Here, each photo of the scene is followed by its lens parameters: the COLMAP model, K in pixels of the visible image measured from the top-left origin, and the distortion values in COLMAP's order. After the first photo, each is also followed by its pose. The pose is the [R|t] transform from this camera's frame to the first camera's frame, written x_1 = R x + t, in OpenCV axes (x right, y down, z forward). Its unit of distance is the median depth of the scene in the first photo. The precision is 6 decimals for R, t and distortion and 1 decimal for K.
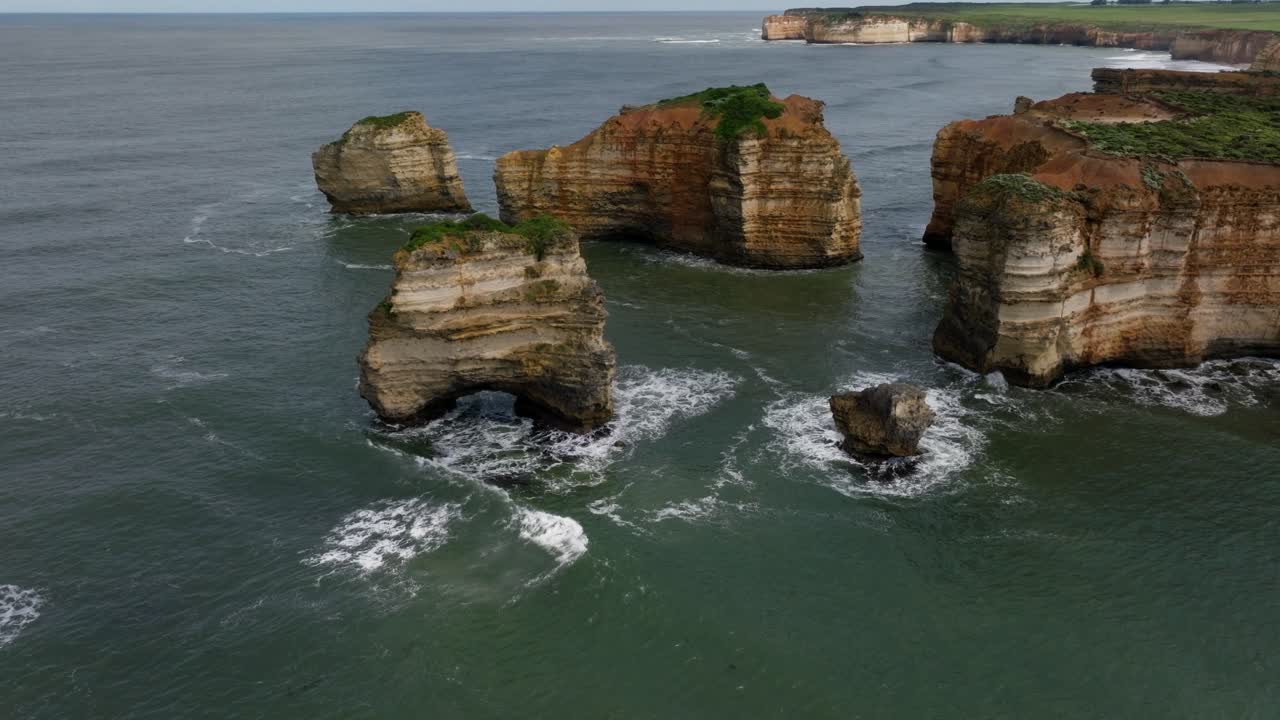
lens RADIAL K [[1026.9, 0, 642.7], [0, 1026.9, 361.5], [0, 0, 1]] dist [0.031970, -0.003704]
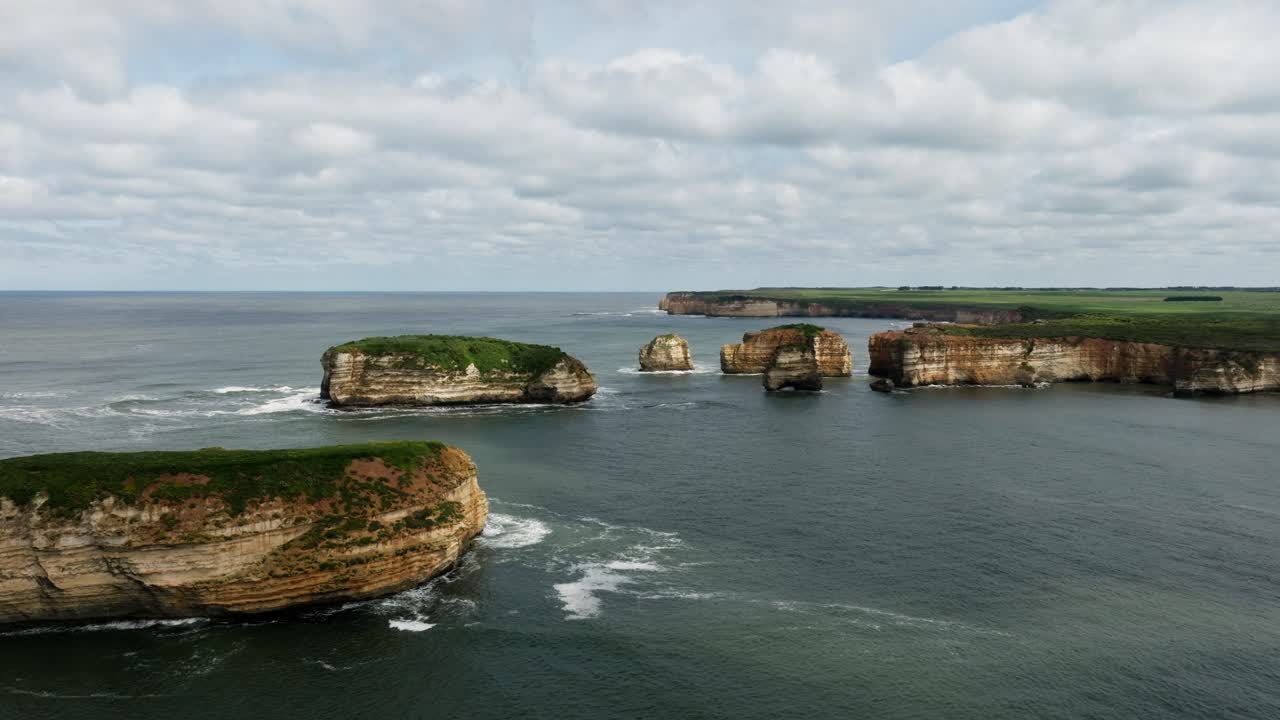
lens RADIAL K [[1026.9, 0, 638.2], [0, 1026.9, 359.4], [0, 0, 1]] dist [0.031970, -0.003704]
pose [[0.989911, -0.005249, 0.141592, -0.885455], [0.041674, 0.965898, -0.255549, 0.634485], [-0.135422, 0.258871, 0.956372, -1.930138]]
